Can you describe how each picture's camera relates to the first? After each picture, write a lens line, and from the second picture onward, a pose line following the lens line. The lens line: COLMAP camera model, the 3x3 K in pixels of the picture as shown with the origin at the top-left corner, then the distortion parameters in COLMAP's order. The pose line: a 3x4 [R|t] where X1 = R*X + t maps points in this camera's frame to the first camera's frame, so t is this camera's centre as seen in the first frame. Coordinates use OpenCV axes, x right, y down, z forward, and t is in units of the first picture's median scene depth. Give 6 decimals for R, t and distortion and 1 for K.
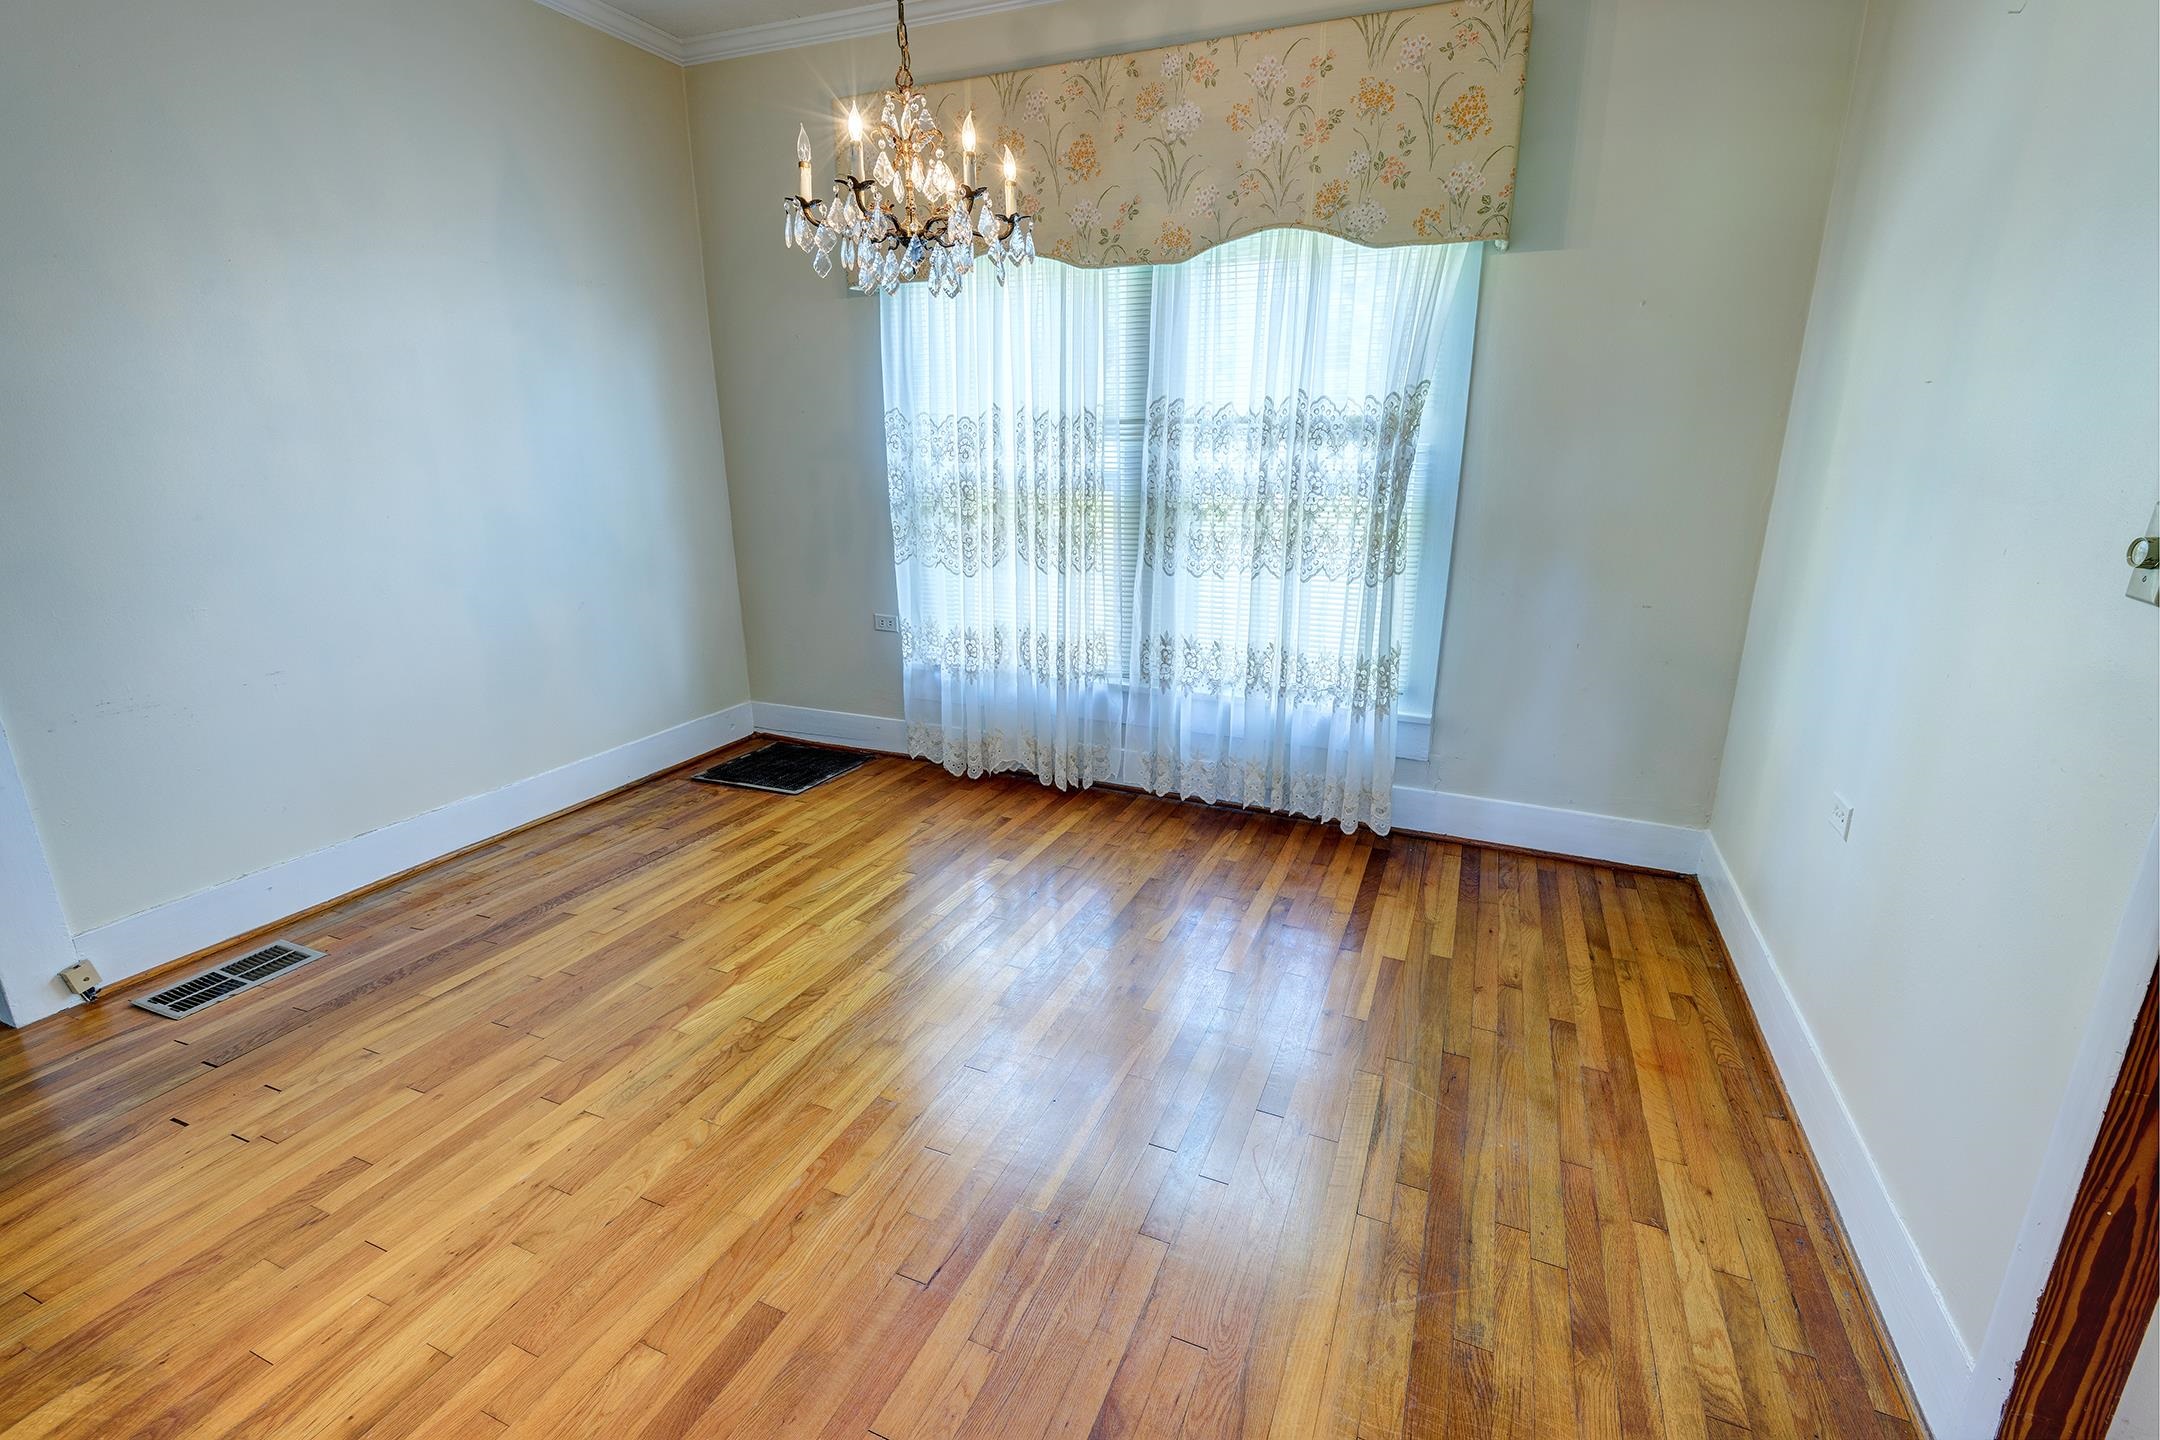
lens RADIAL K [[971.3, 0, 1084.5], [0, 971.3, 716.8], [0, 0, 1]] dist [0.040116, -0.030508]
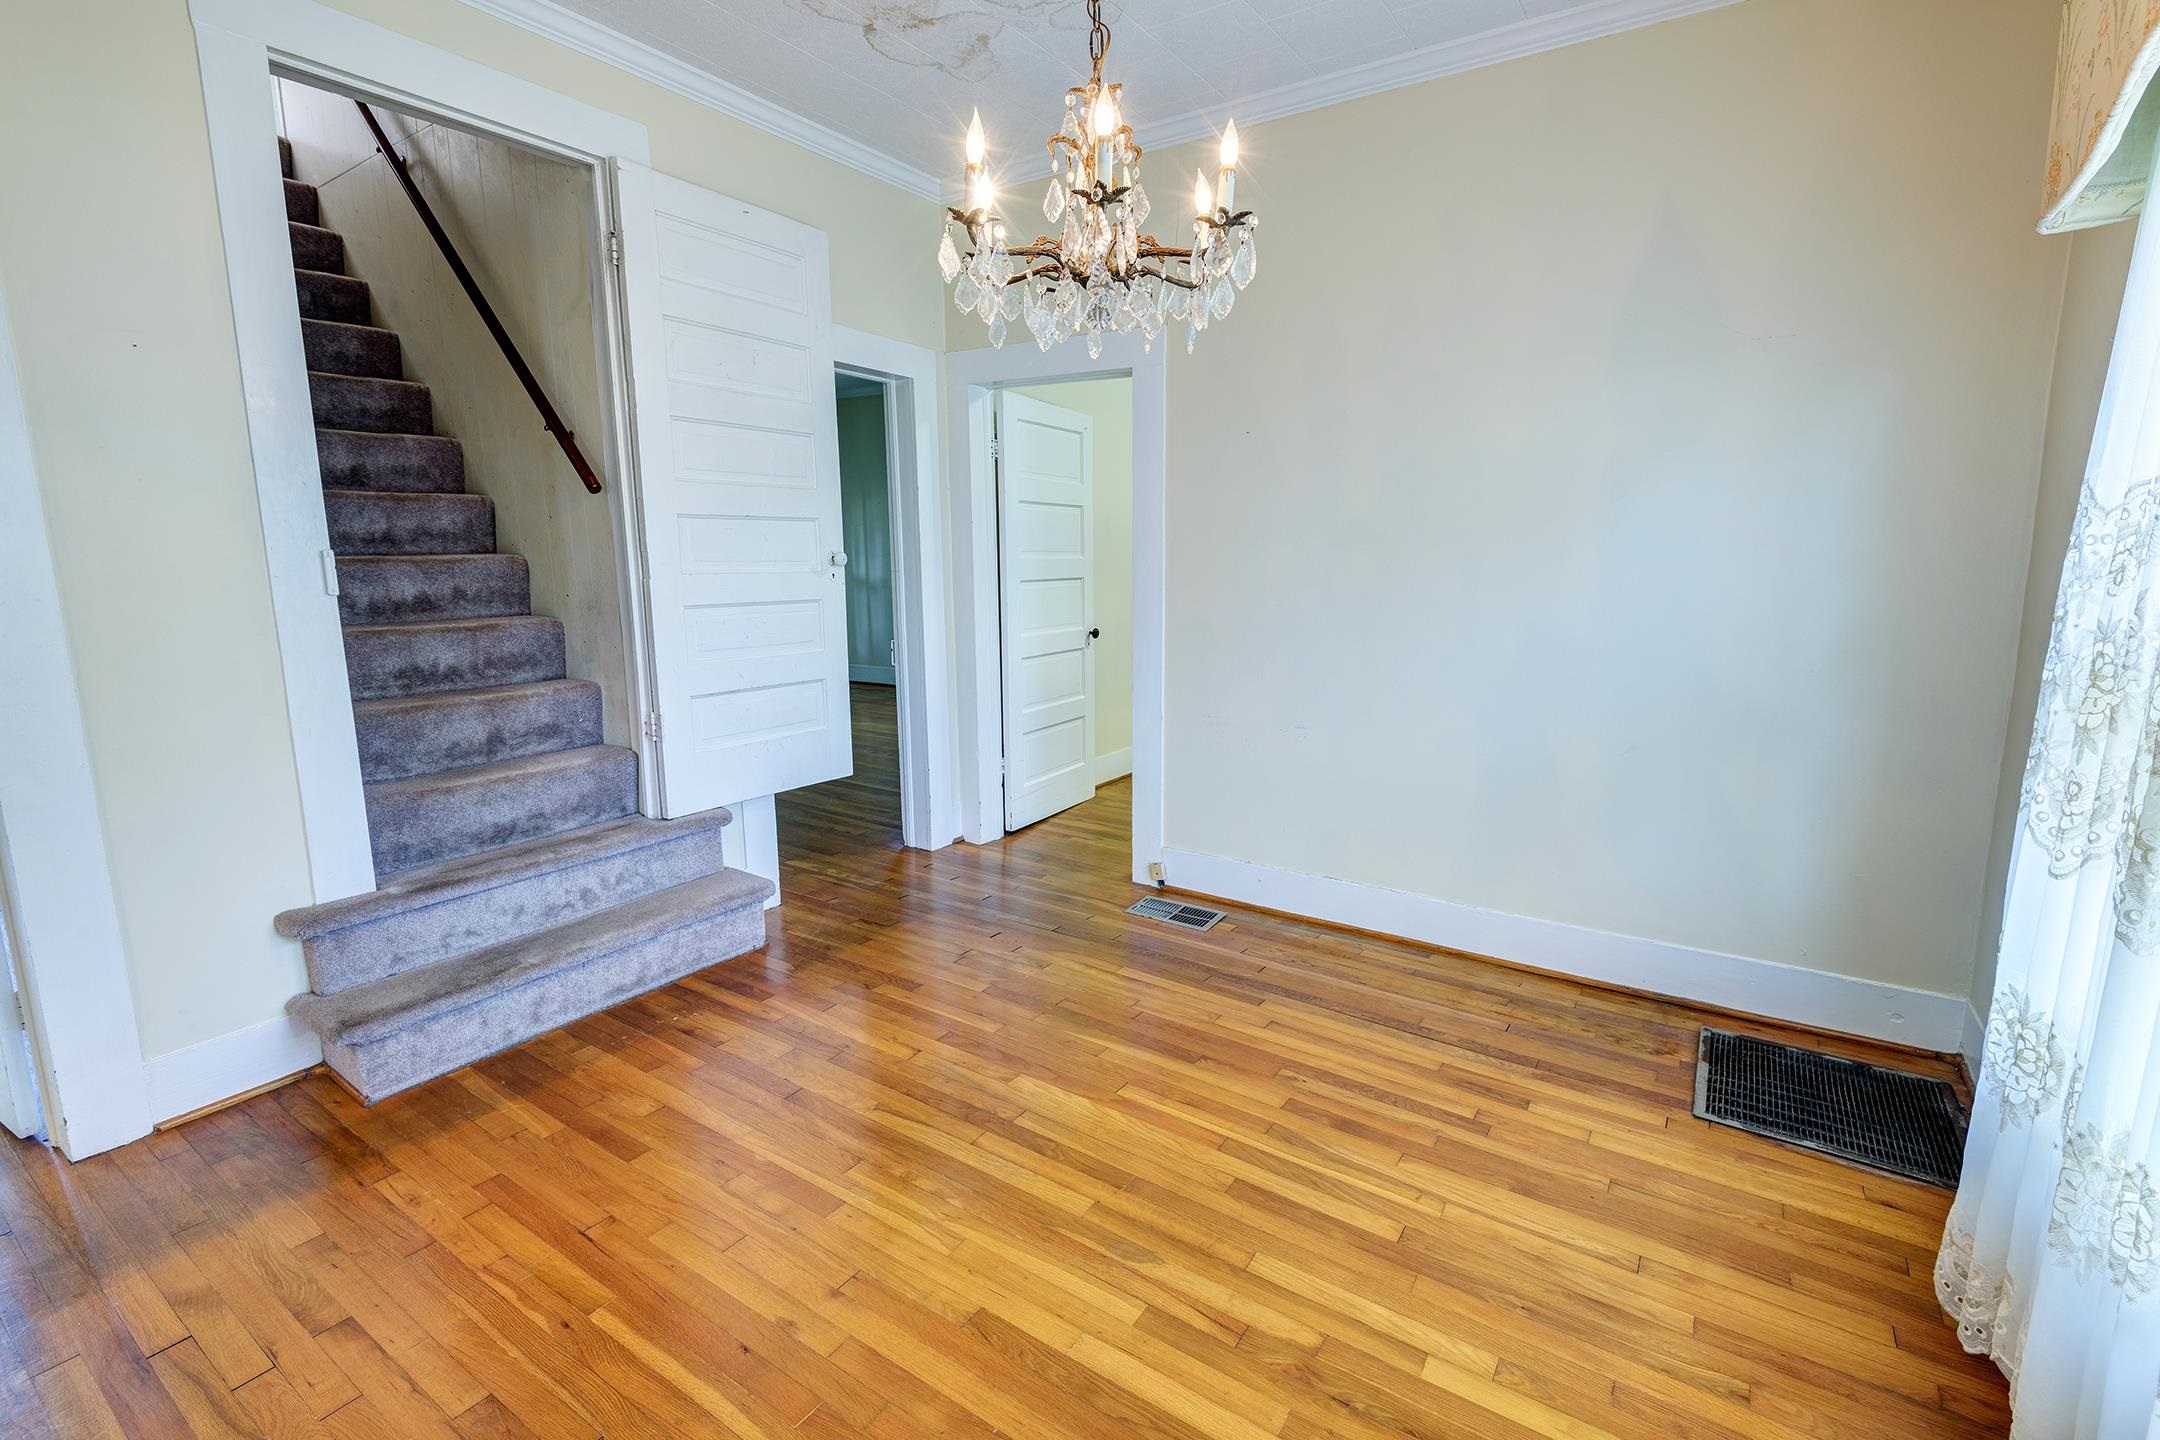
lens RADIAL K [[971.3, 0, 1084.5], [0, 971.3, 716.8], [0, 0, 1]] dist [0.040116, -0.030508]
pose [[-0.193055, 0.164022, -0.967381, 0.416347], [-0.269962, 0.938997, 0.213084, -0.230538], [0.943319, 0.302293, -0.136998, 0.833571]]
